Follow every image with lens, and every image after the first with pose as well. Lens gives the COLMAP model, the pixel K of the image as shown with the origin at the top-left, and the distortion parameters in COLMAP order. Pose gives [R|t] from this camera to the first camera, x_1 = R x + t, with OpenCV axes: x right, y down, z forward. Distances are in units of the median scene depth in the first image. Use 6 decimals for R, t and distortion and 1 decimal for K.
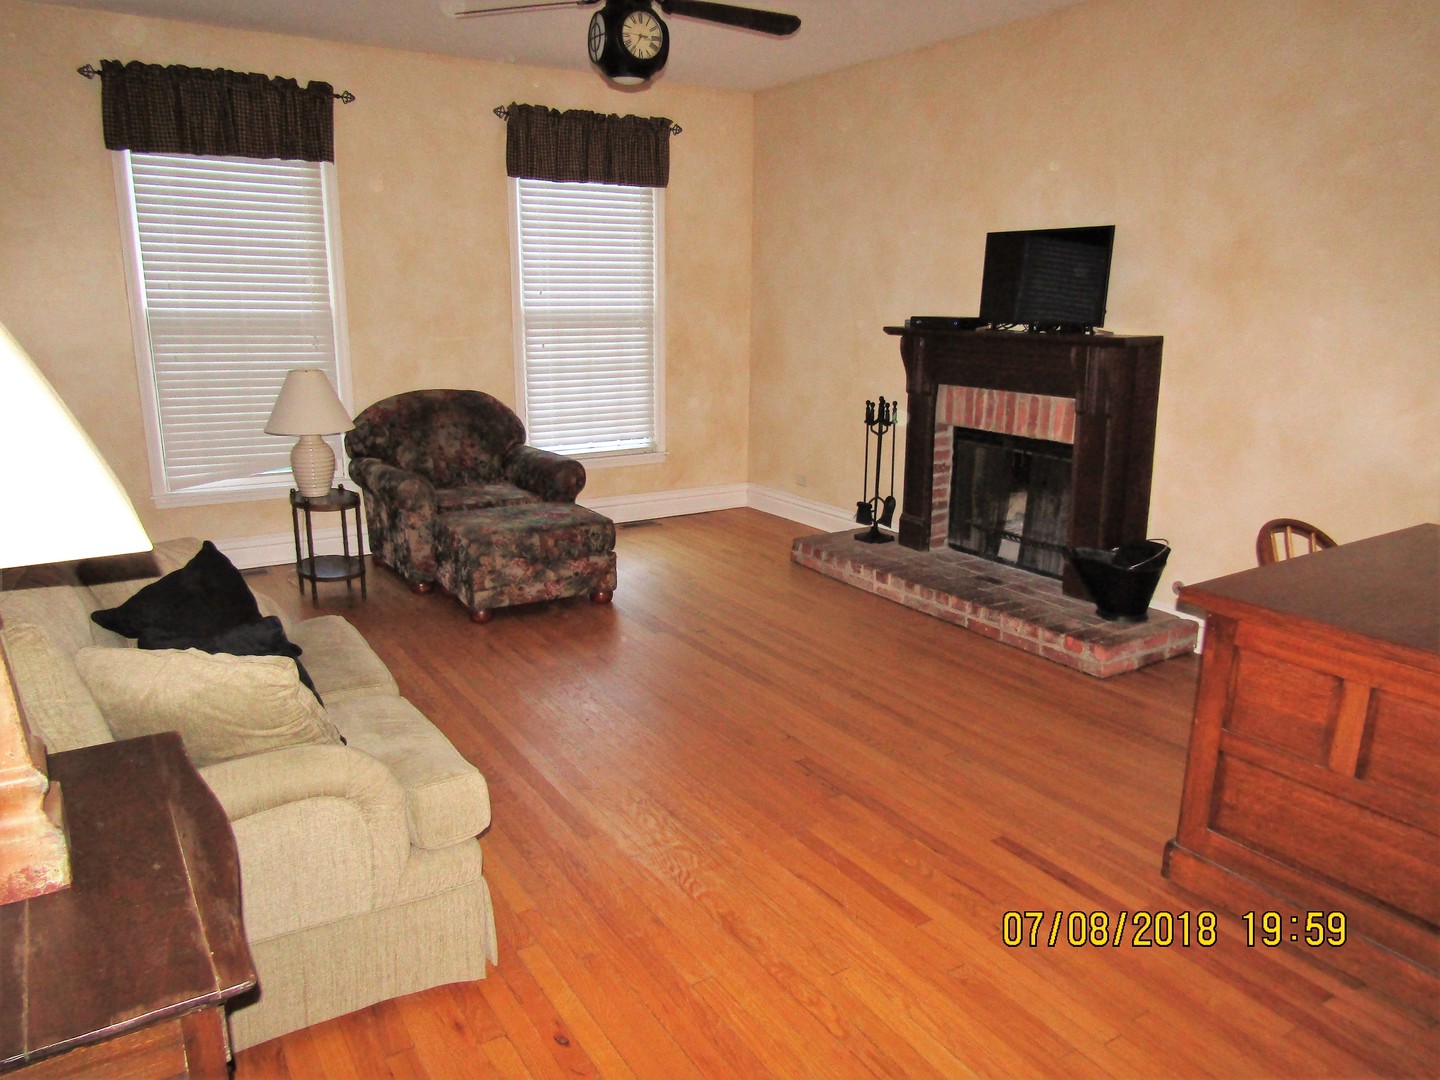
lens RADIAL K [[1028.0, 0, 723.7], [0, 1028.0, 542.3], [0, 0, 1]] dist [-0.009345, -0.004371]
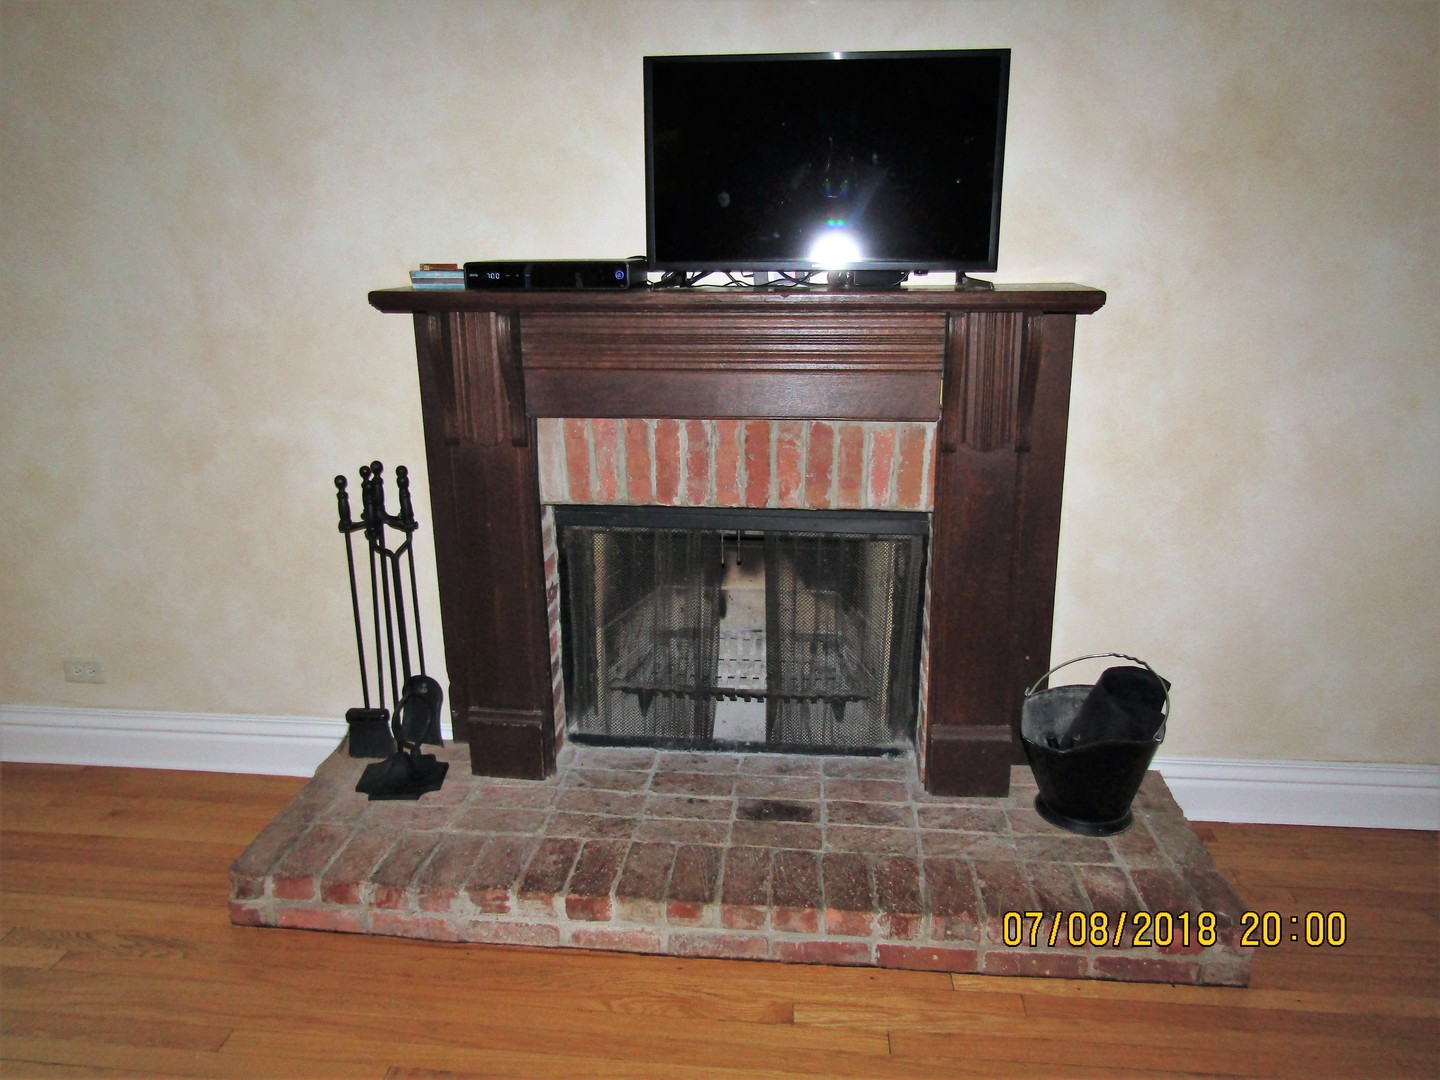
lens RADIAL K [[1028.0, 0, 719.2], [0, 1028.0, 528.4], [0, 0, 1]] dist [-0.009345, -0.004371]
pose [[0.610931, -0.236655, 0.755485, -0.087933], [0.197364, 0.969674, 0.144149, -0.162926], [-0.766688, 0.061041, 0.639111, 0.694524]]
